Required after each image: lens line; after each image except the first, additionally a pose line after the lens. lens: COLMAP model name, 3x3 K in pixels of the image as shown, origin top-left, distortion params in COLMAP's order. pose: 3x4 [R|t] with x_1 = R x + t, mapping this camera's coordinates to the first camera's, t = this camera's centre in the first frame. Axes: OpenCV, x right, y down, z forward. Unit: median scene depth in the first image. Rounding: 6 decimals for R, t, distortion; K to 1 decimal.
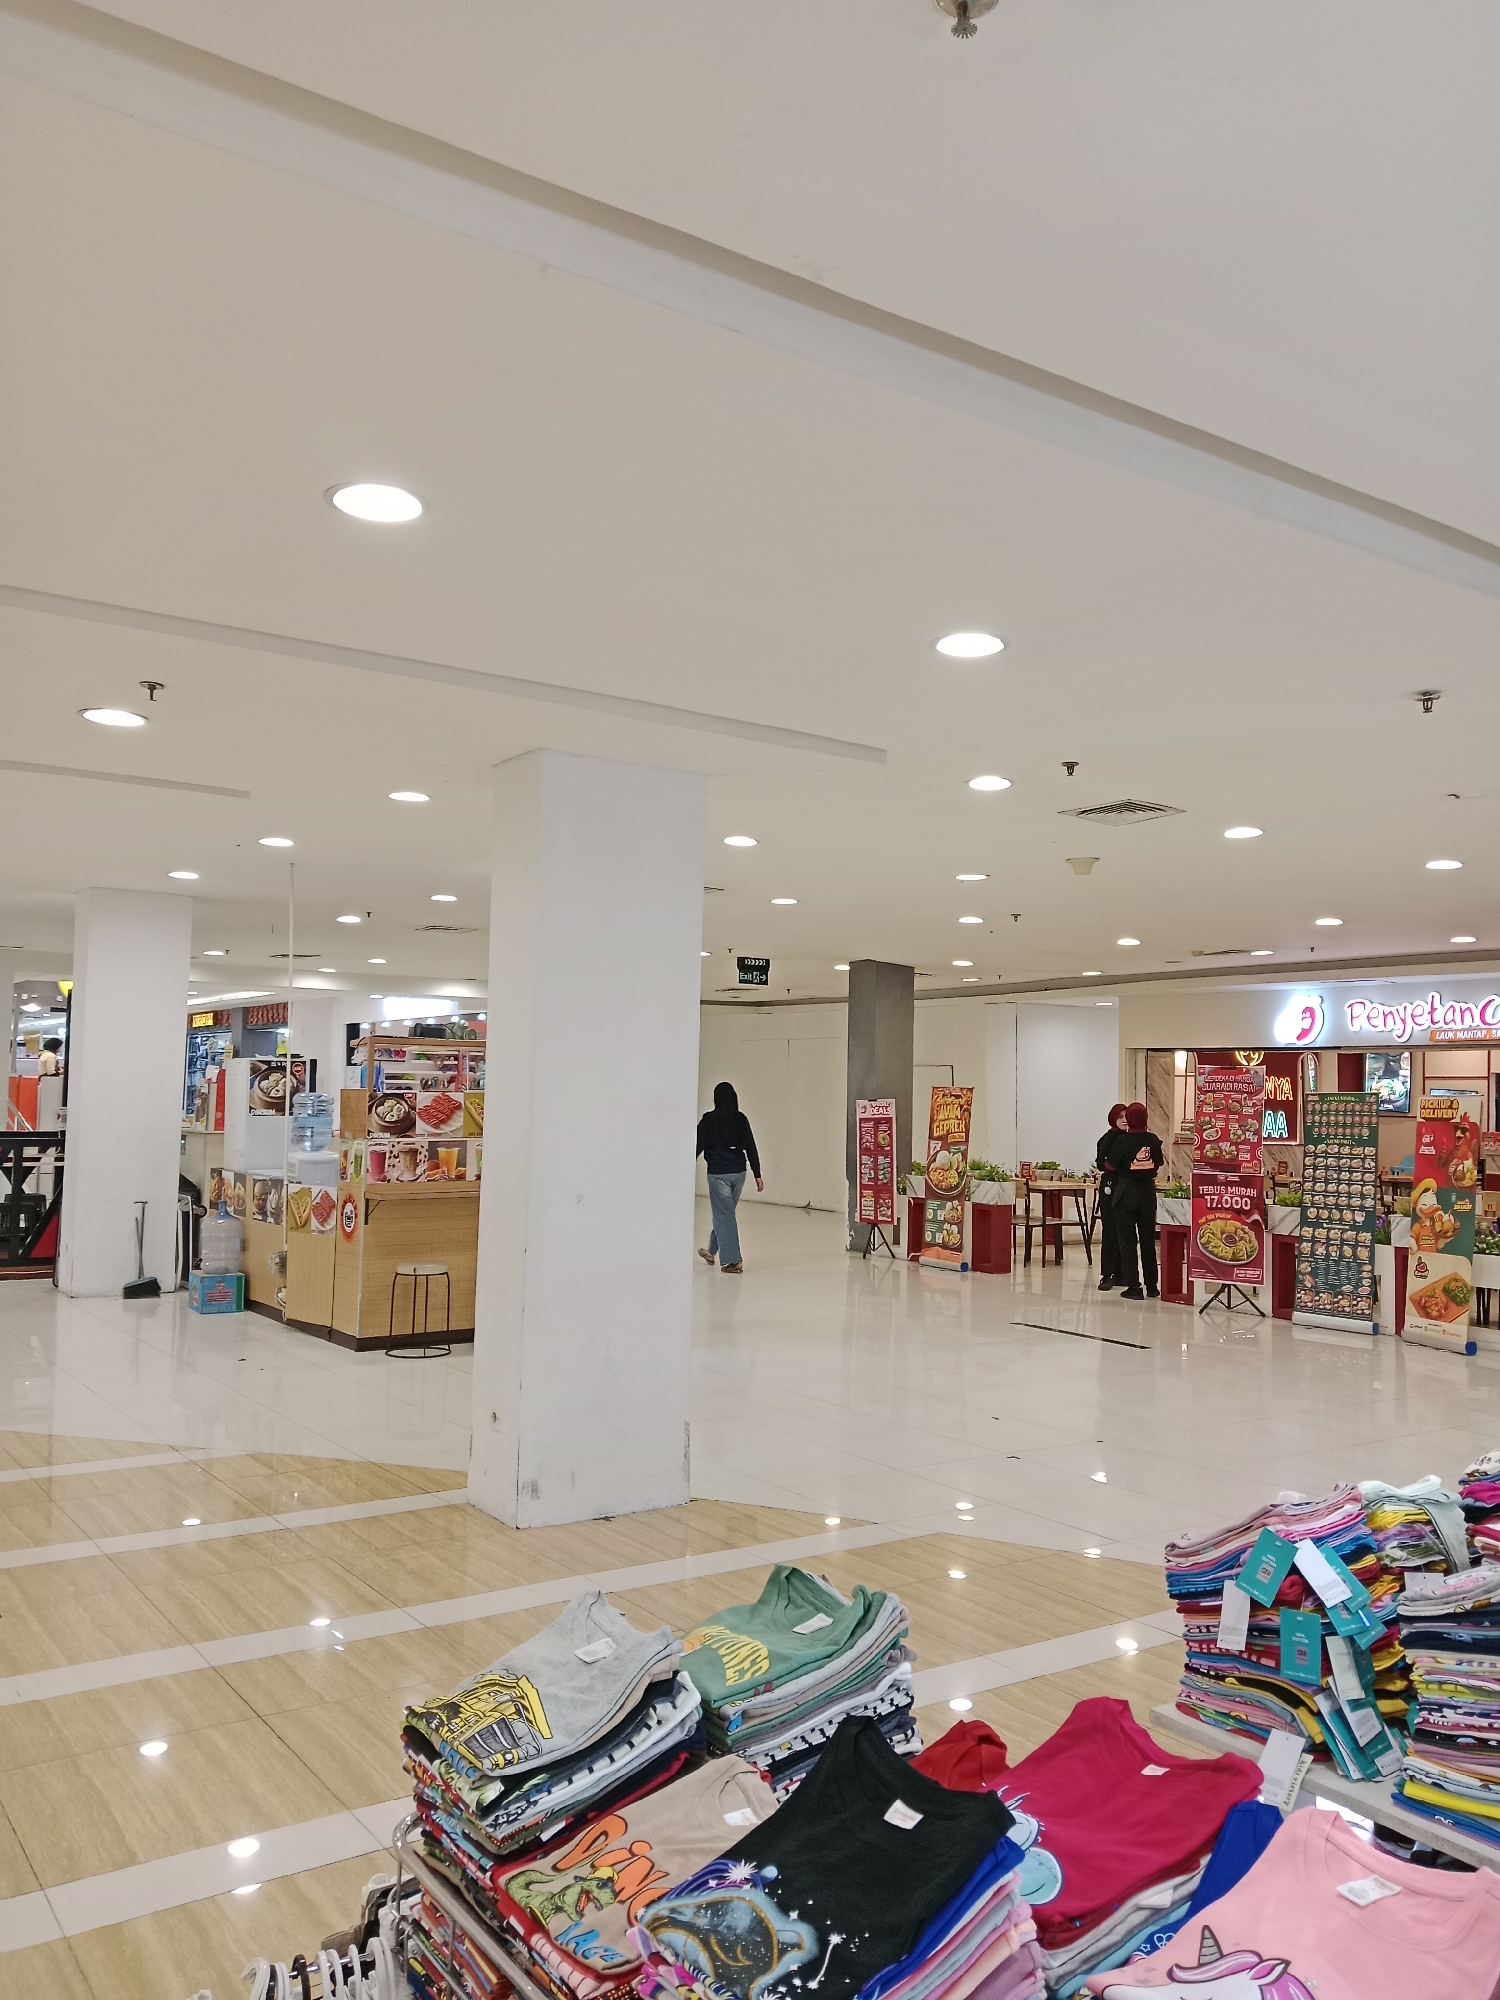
lens RADIAL K [[1578.7, 0, 750.0], [0, 1578.7, 1000.0], [0, 0, 1]] dist [0.132053, -0.283216]
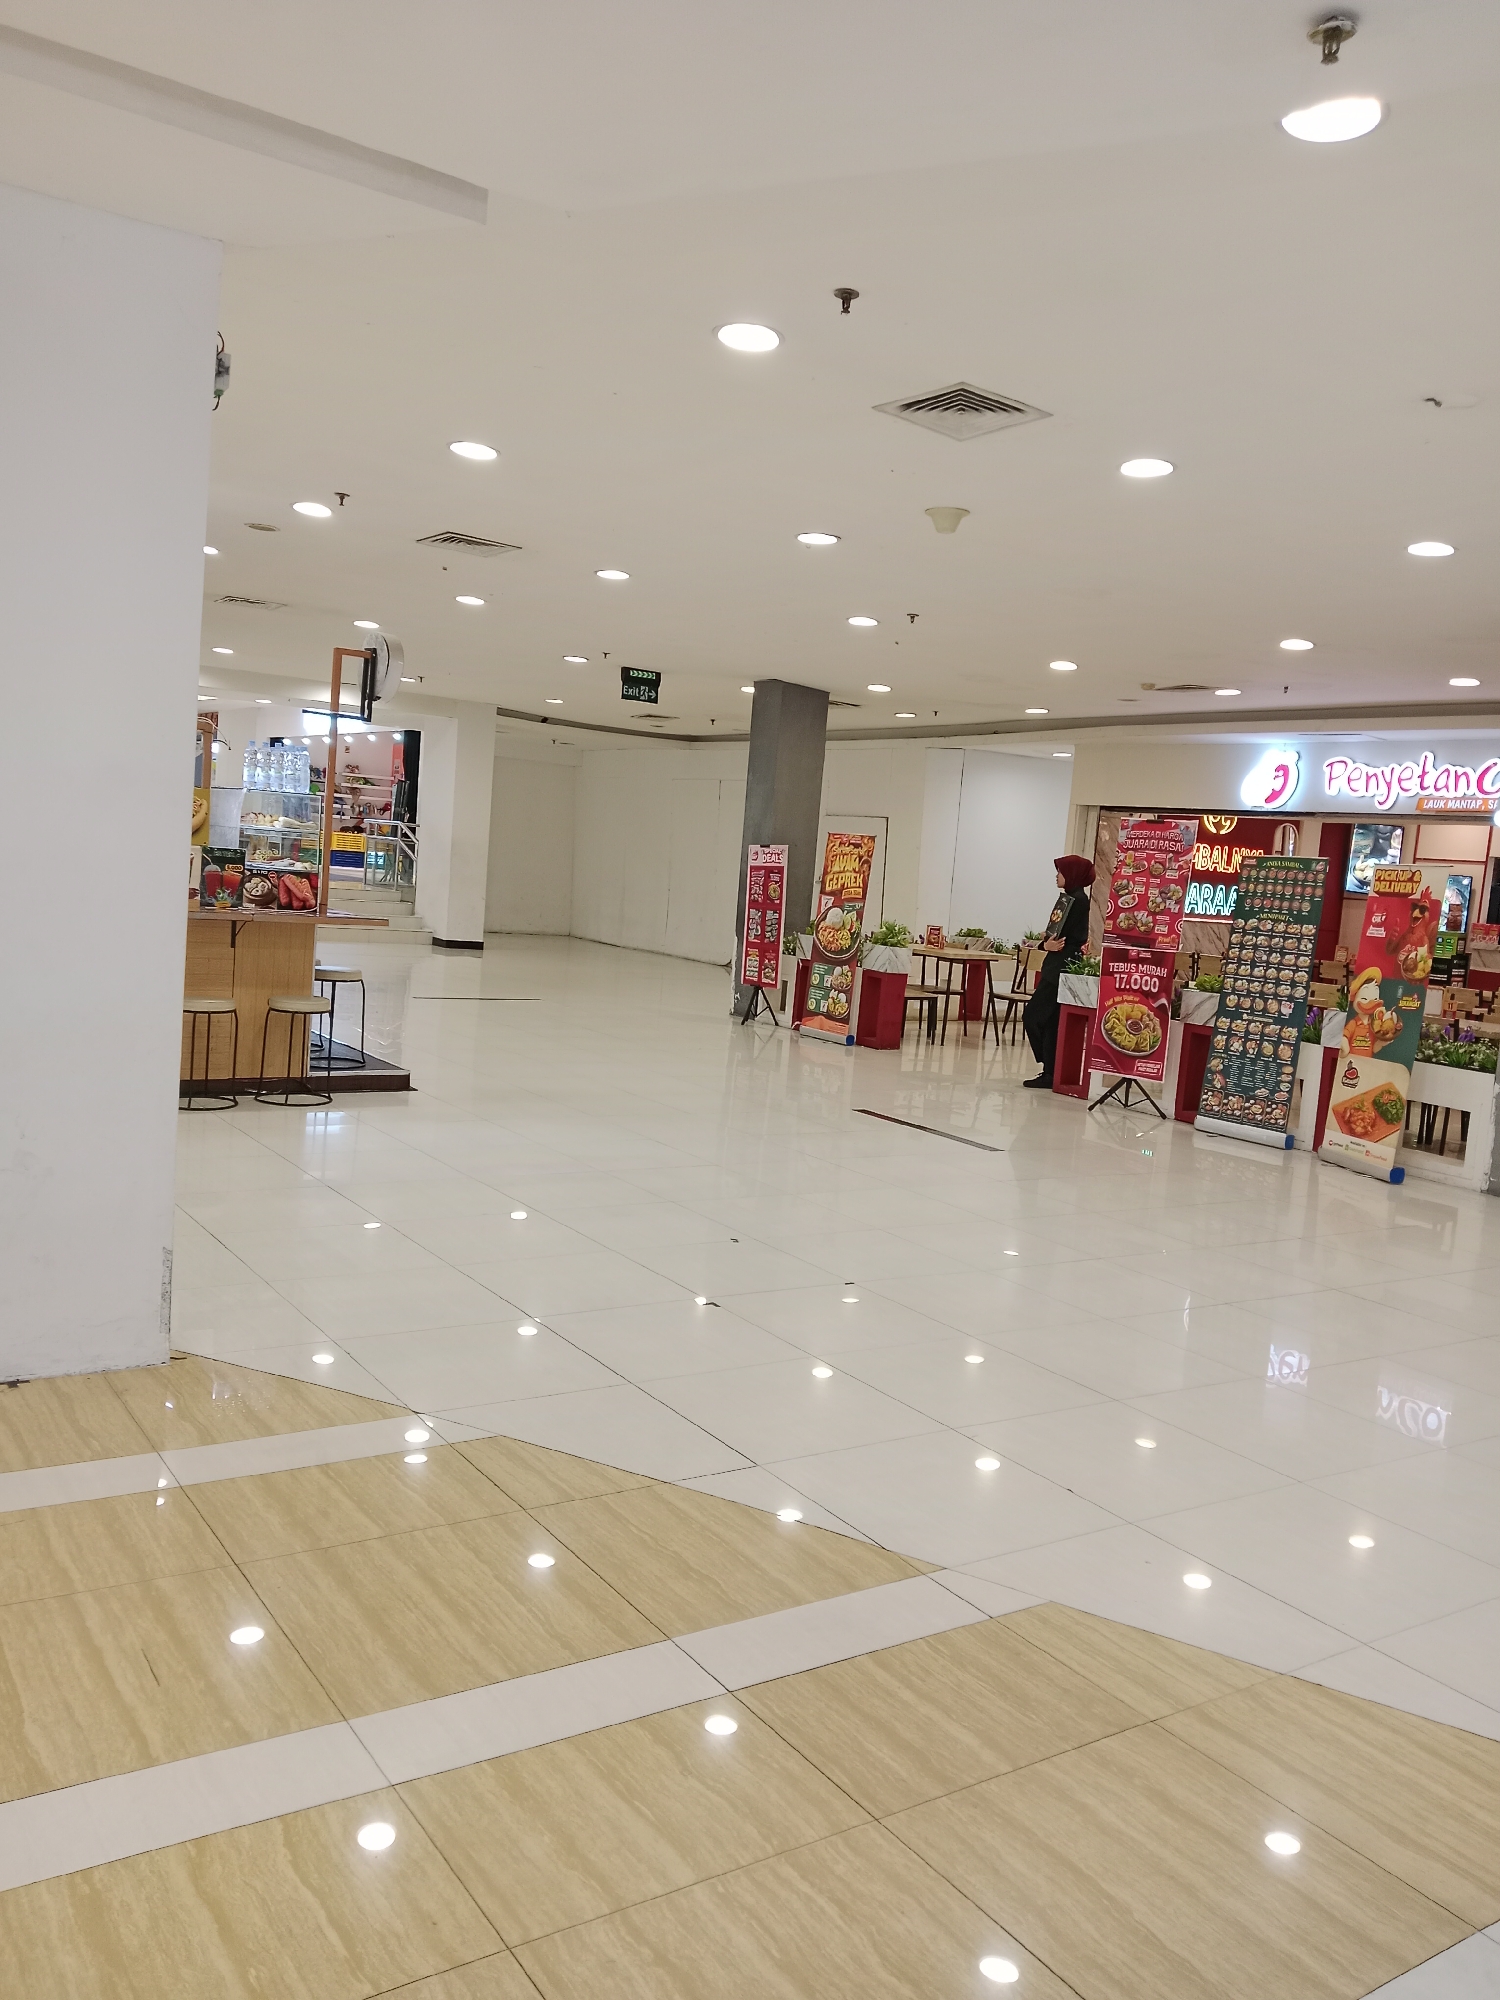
lens RADIAL K [[1578.7, 0, 750.0], [0, 1578.7, 1000.0], [0, 0, 1]] dist [0.132053, -0.283216]
pose [[0.998195, 0.059883, -0.004504, 0.101350], [-0.058519, 0.986803, 0.150978, 0.021755], [0.013486, -0.150442, 0.988527, 0.172886]]
